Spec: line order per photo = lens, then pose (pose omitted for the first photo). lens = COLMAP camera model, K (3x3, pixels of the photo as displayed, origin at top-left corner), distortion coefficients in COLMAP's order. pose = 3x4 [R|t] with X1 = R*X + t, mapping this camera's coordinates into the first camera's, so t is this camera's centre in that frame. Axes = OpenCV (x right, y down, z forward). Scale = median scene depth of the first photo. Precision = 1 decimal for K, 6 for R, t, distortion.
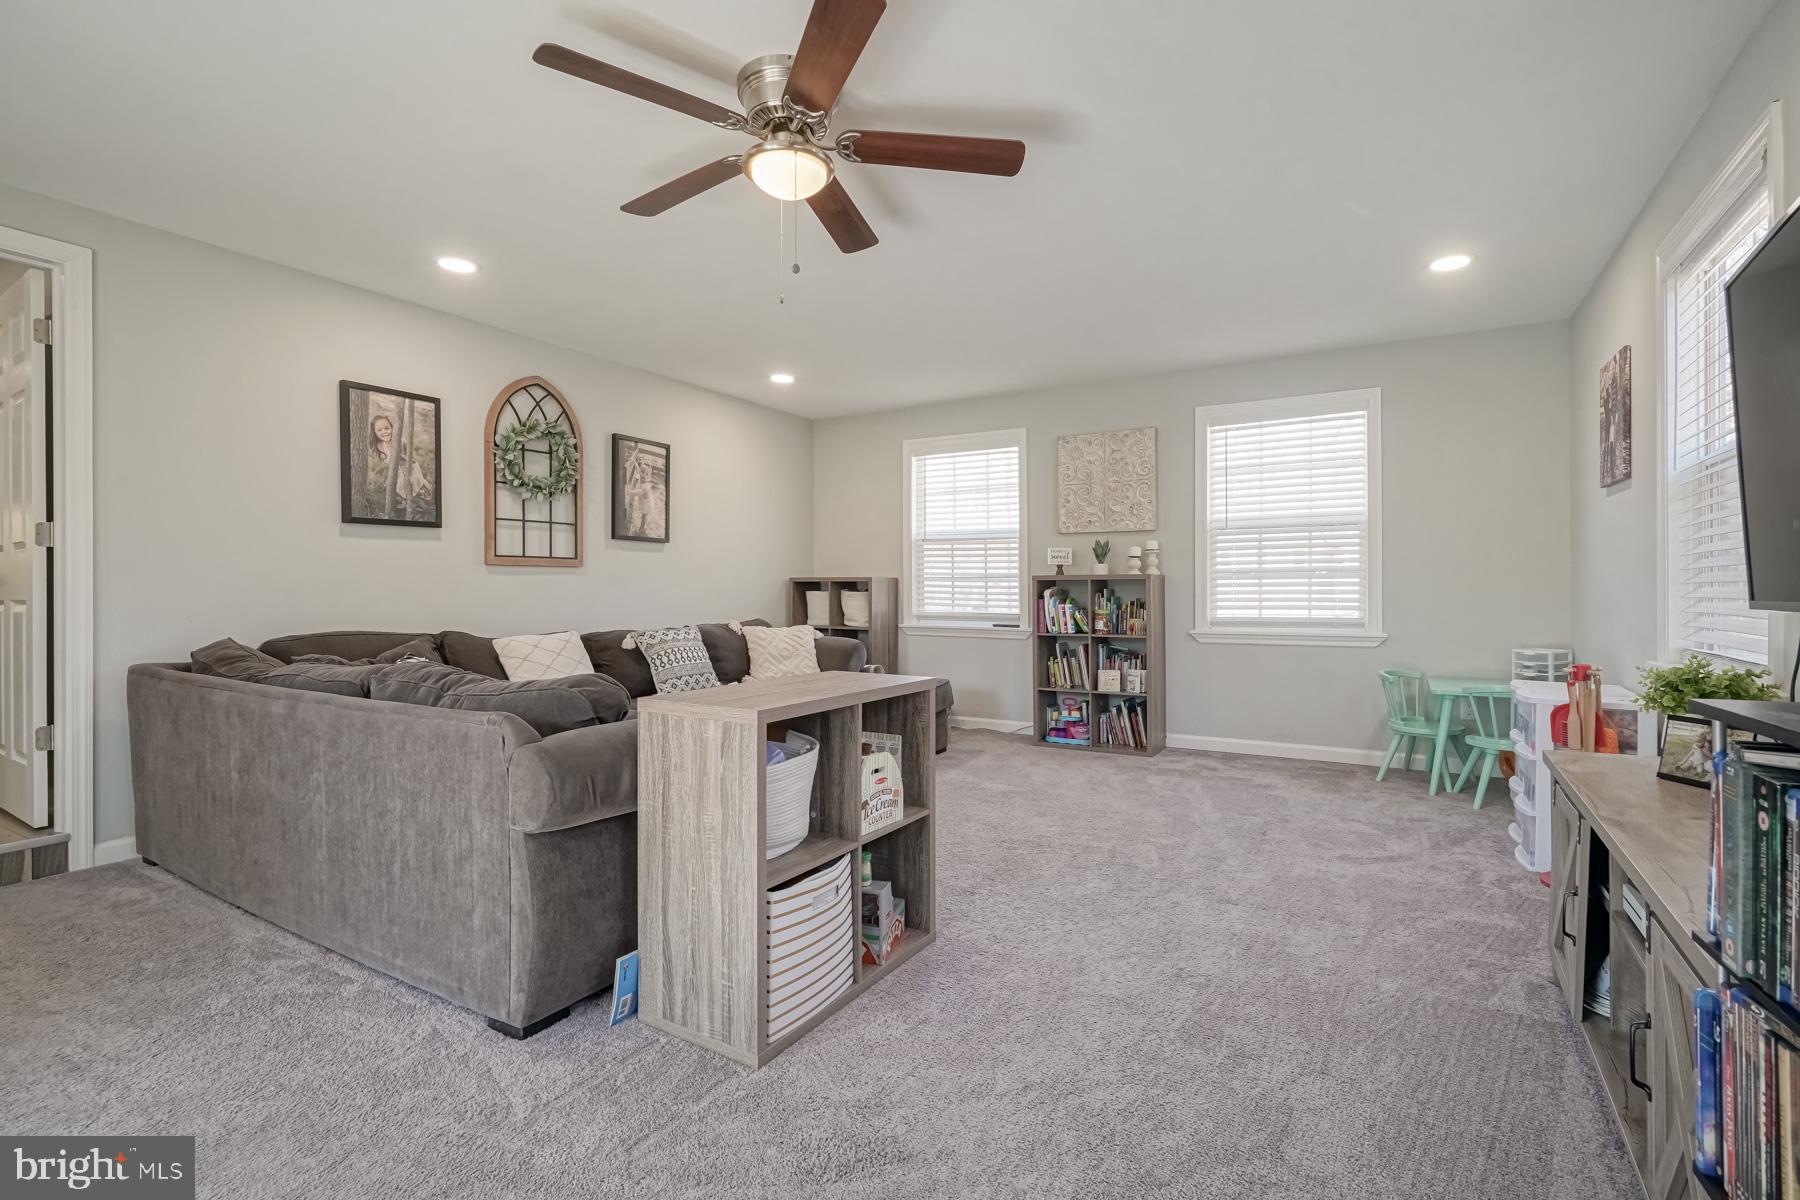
lens RADIAL K [[821.2, 0, 897.2], [0, 821.2, 592.8], [0, 0, 1]] dist [0.001096, 0.000175]
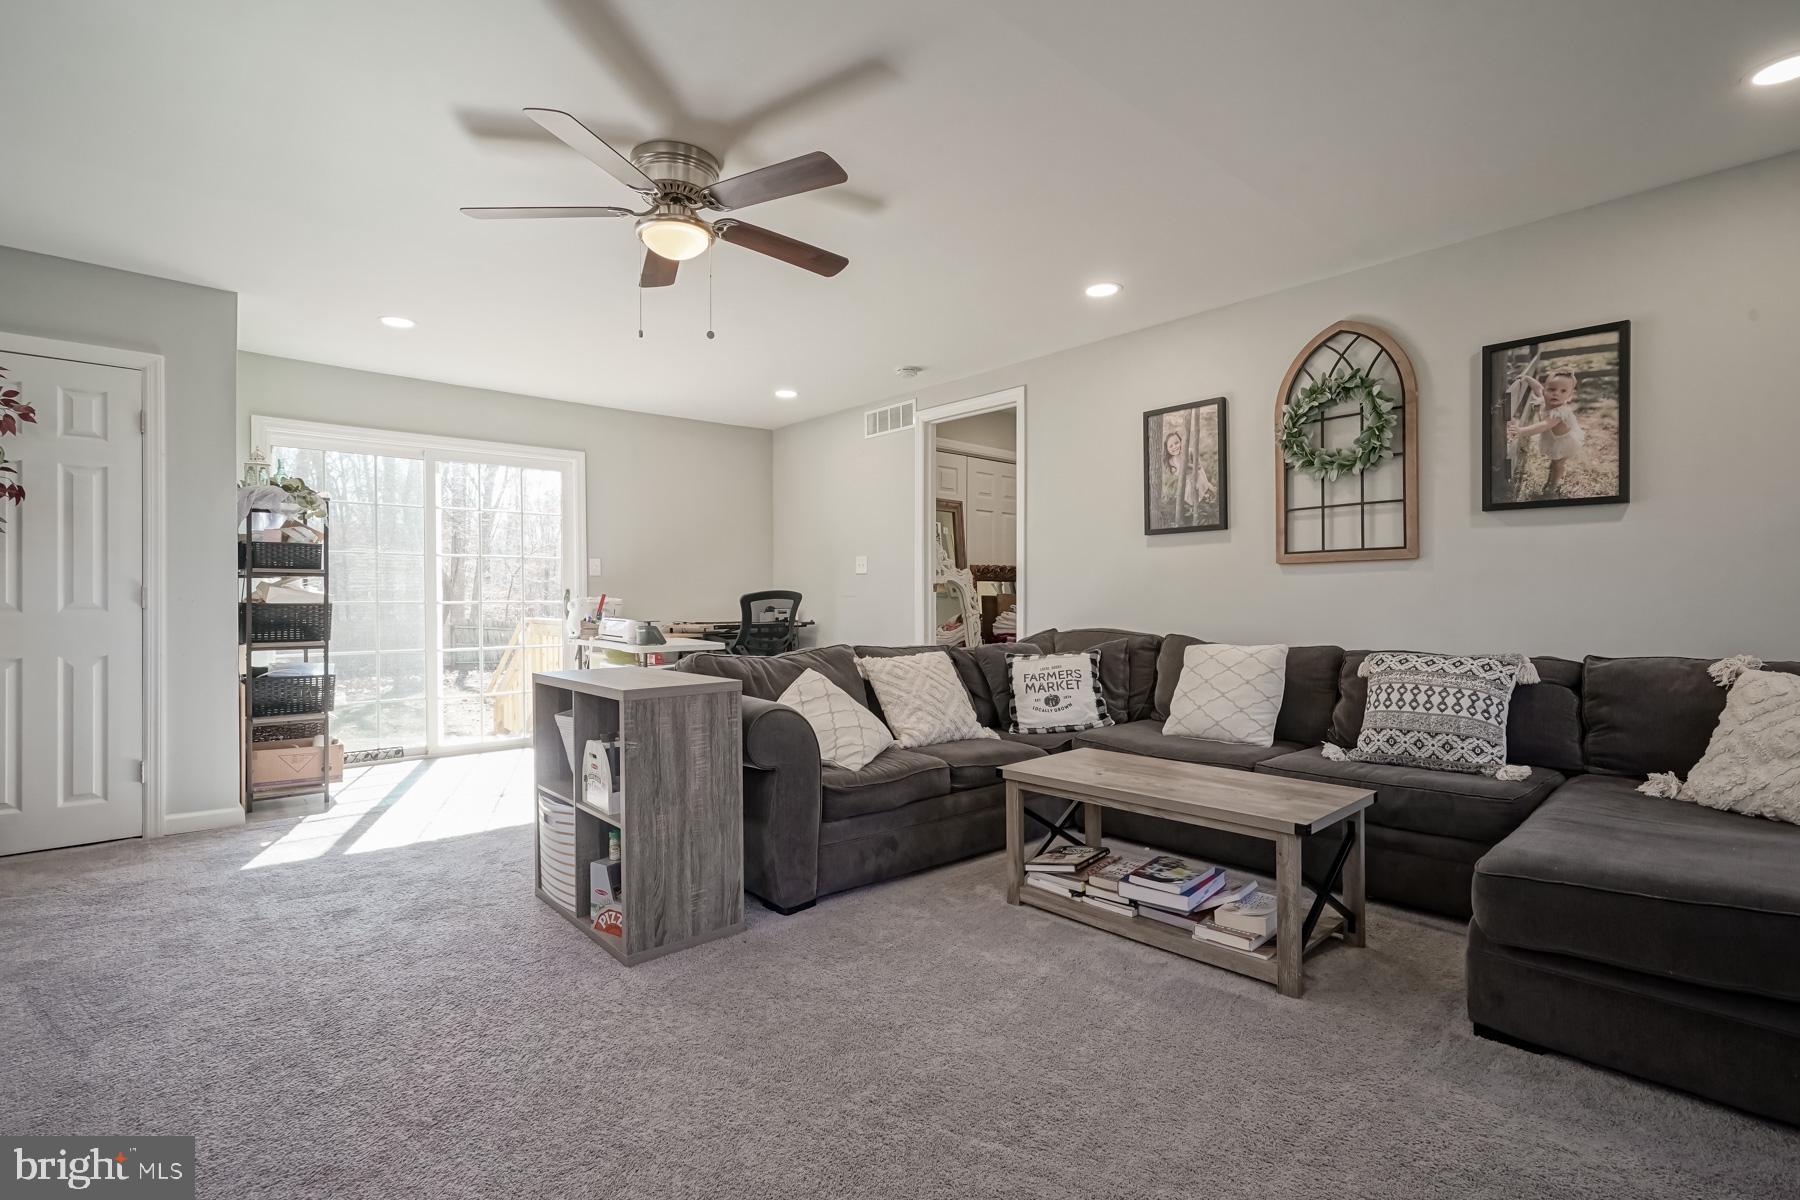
lens RADIAL K [[821.2, 0, 897.2], [0, 821.2, 592.8], [0, 0, 1]] dist [0.001096, 0.000175]
pose [[-0.267503, 0.005146, -0.963543, 0.457972], [0.011710, 0.999929, 0.002089, -0.009677], [0.963486, -0.010724, -0.267545, 0.834057]]
